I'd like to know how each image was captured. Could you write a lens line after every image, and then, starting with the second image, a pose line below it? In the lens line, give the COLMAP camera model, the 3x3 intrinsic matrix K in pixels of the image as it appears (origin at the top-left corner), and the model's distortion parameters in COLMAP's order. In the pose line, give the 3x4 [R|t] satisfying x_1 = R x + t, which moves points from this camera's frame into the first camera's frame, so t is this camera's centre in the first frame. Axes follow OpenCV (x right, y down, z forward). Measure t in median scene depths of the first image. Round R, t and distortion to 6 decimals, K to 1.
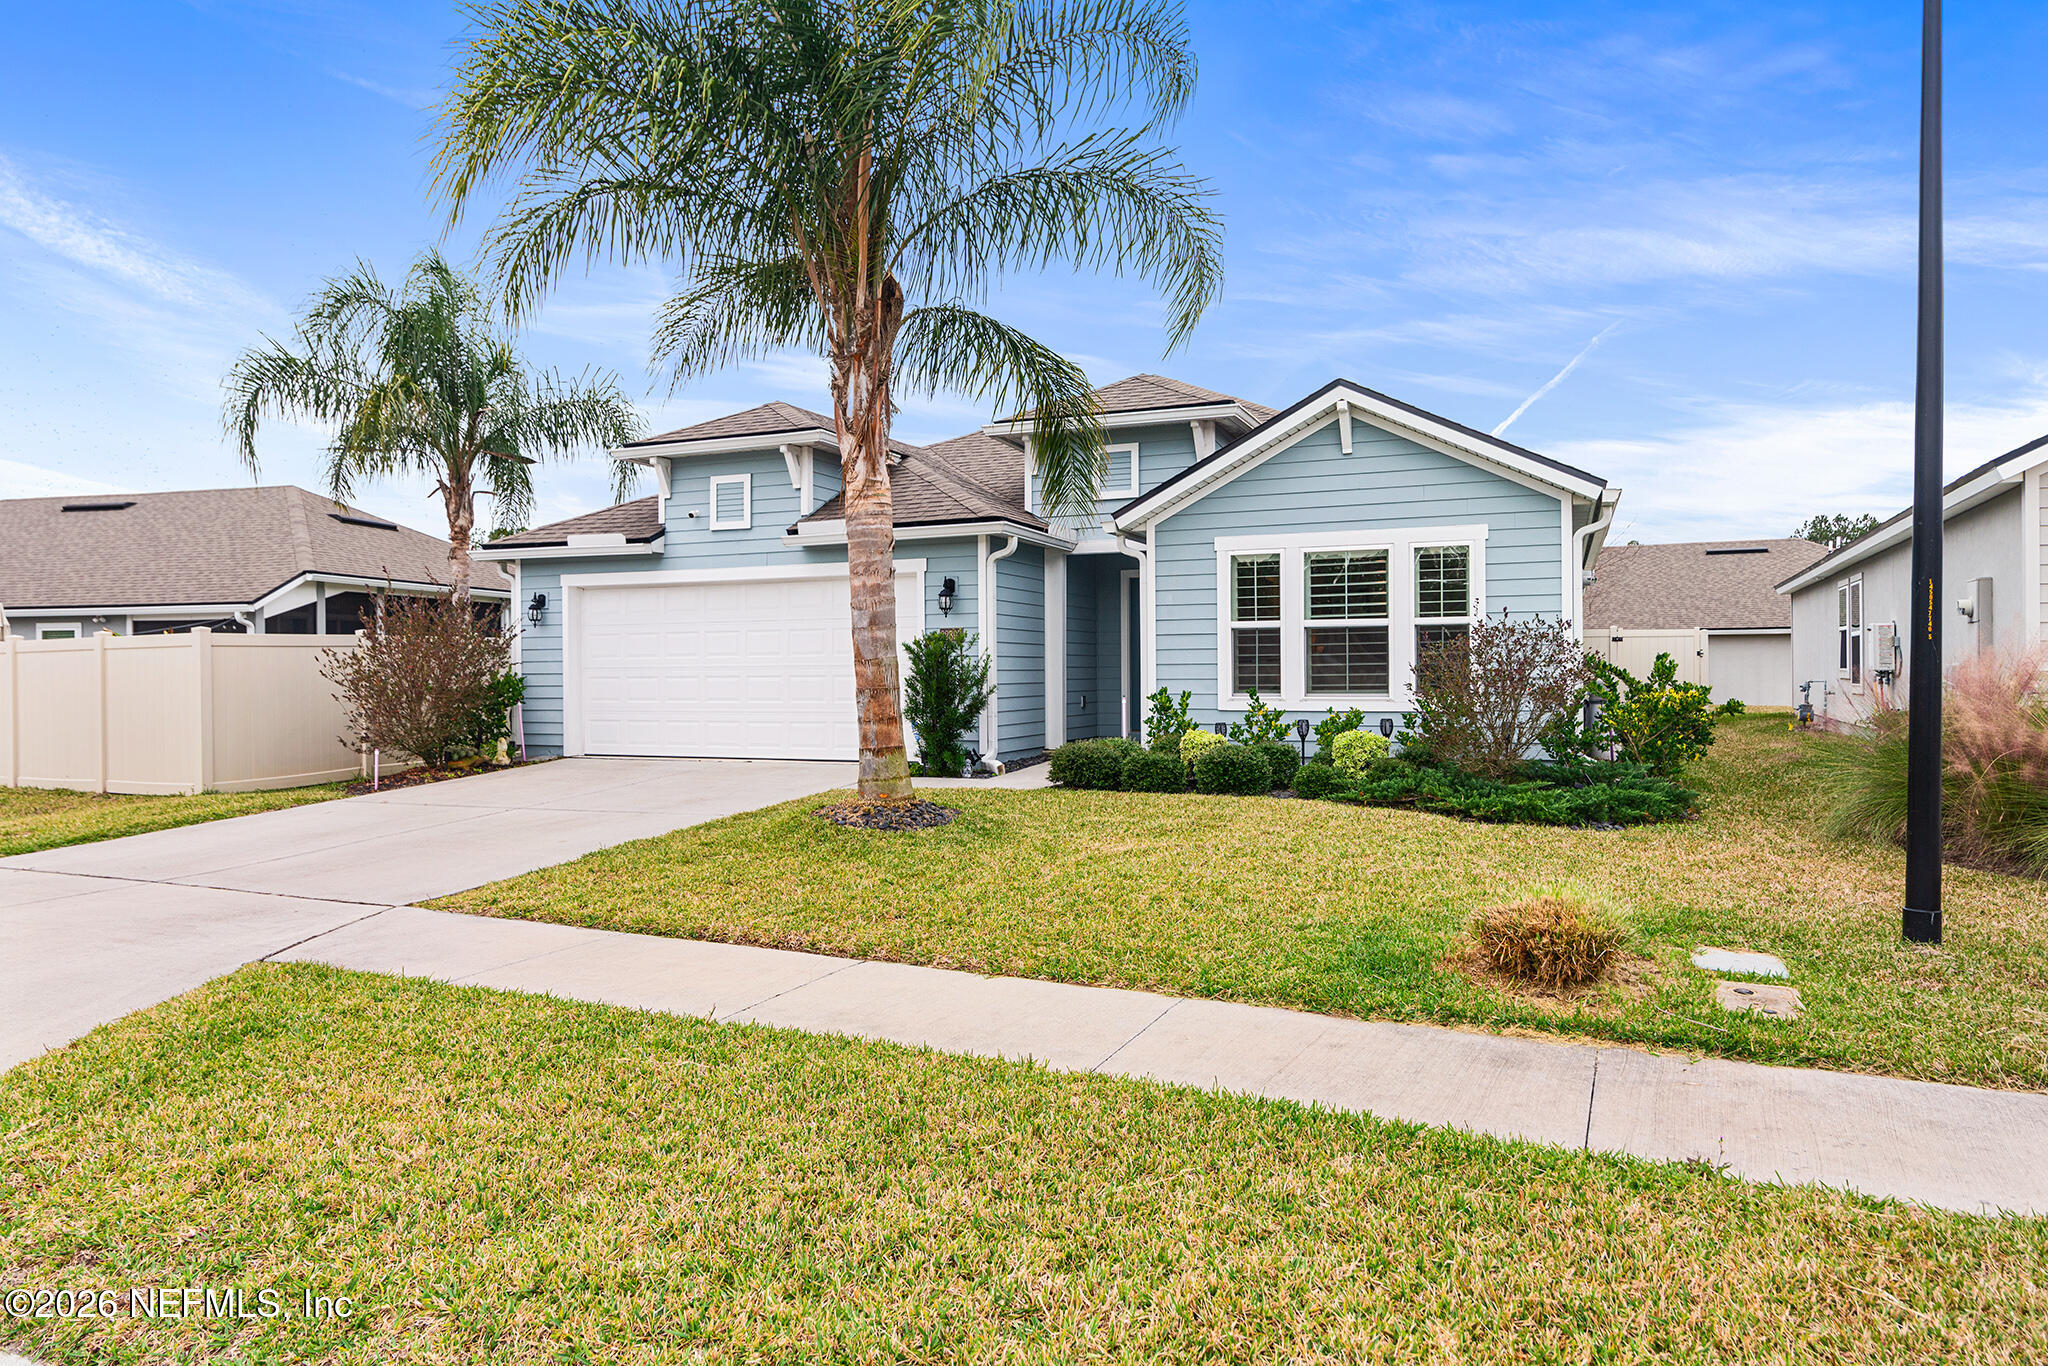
lens RADIAL K [[1318.5, 0, 1024.0], [0, 1318.5, 683.0], [0, 0, 1]] dist [-0.002703, -0.000472]
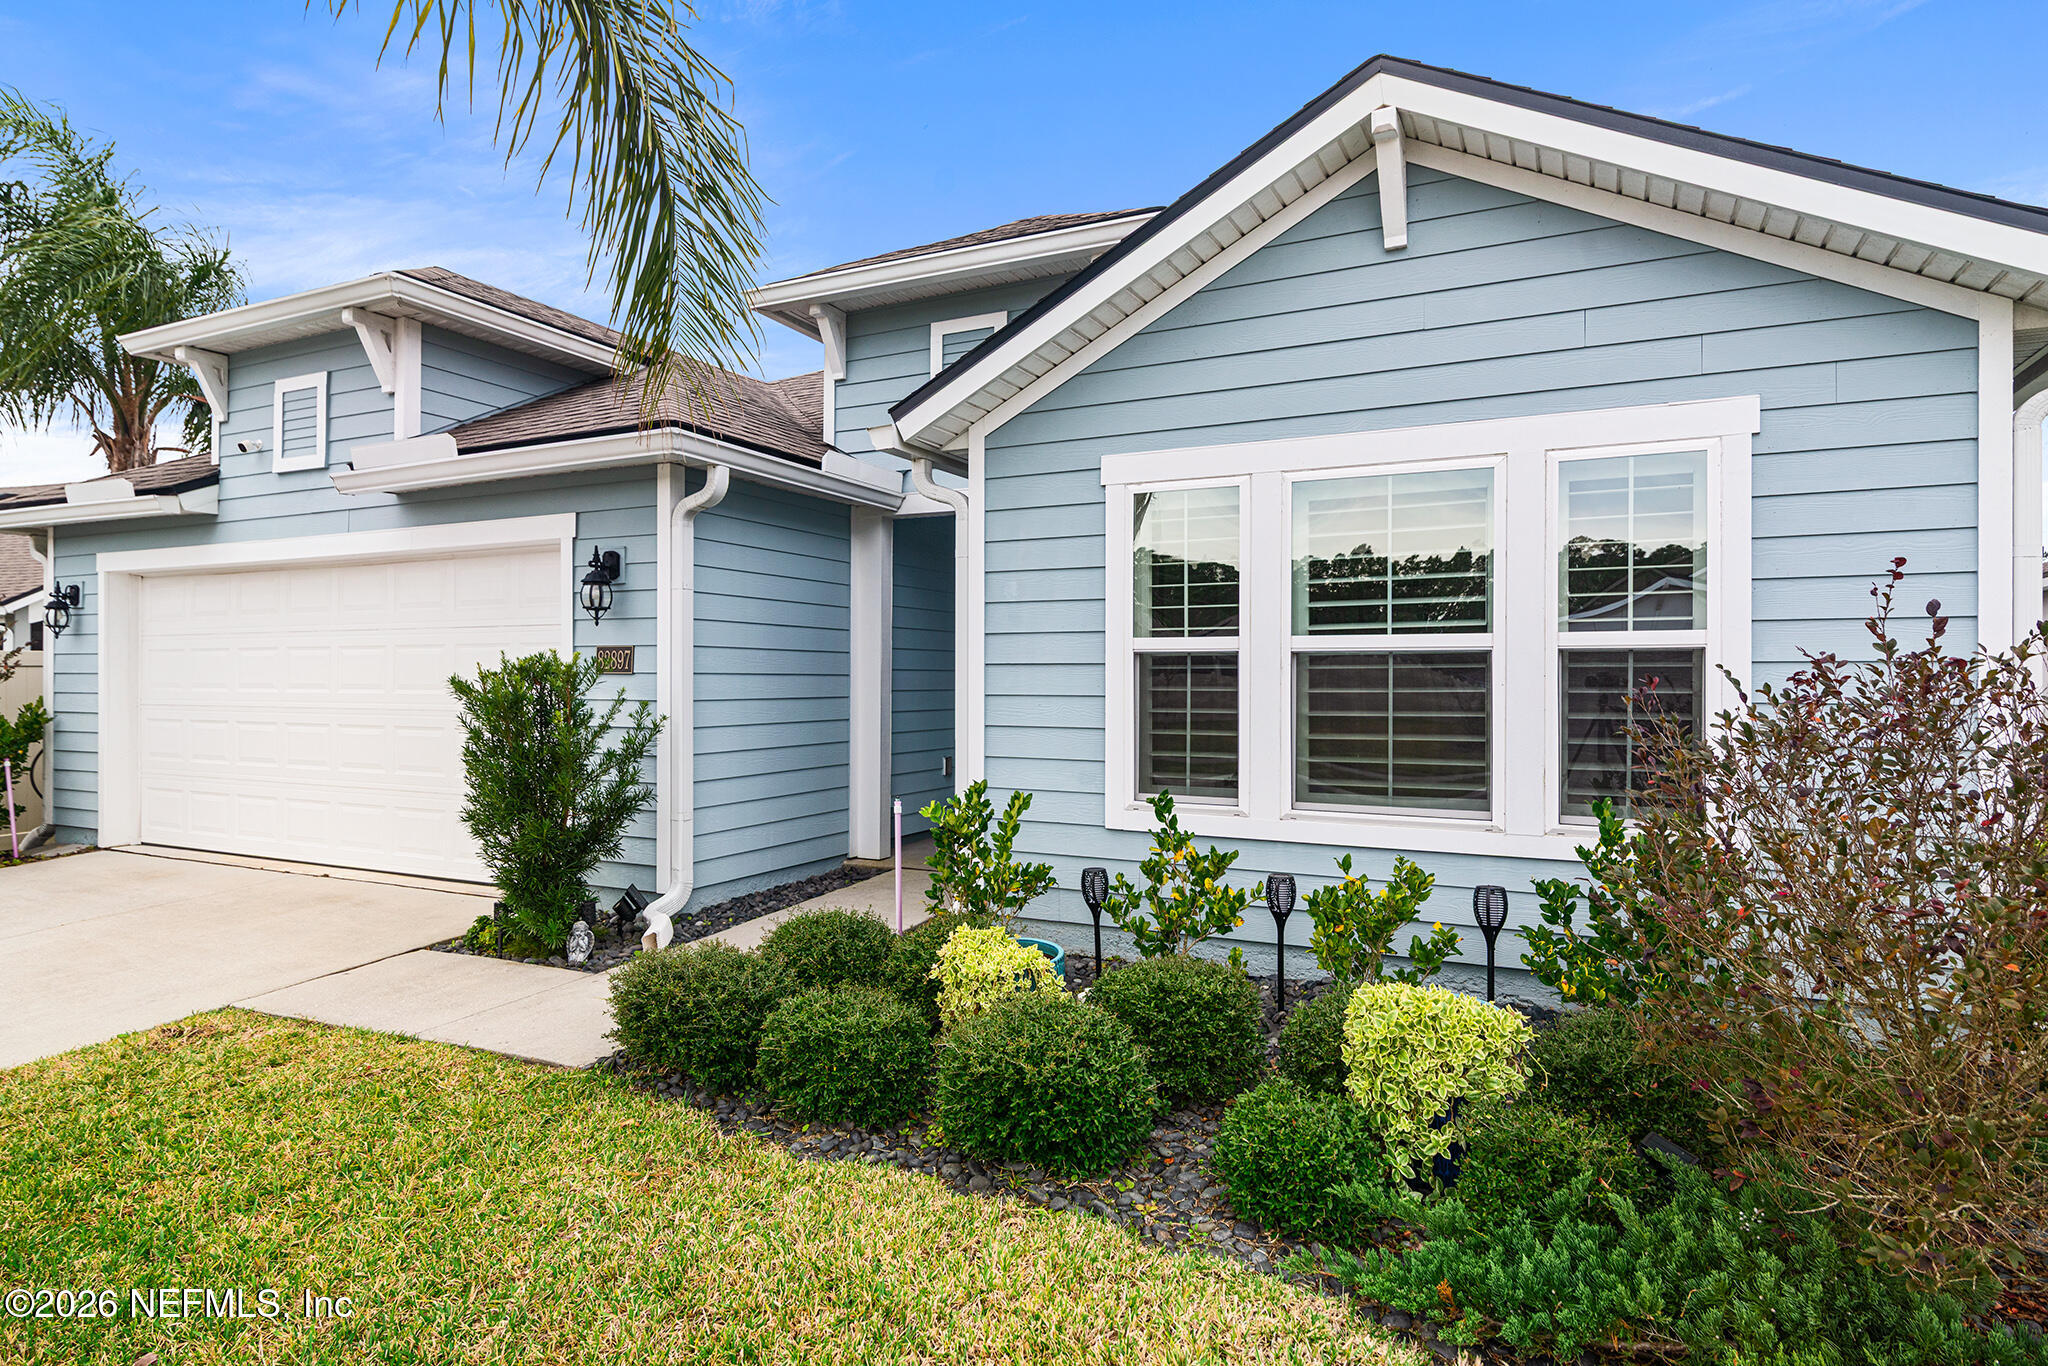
lens RADIAL K [[1139.8, 0, 1024.0], [0, 1139.8, 683.0], [0, 0, 1]] dist [0.001322, -0.000015]
pose [[0.997681, 0.010395, -0.067258, 0.145597], [-0.010670, 0.999936, -0.003728, -0.028819], [0.067215, 0.004437, 0.997729, 0.599483]]
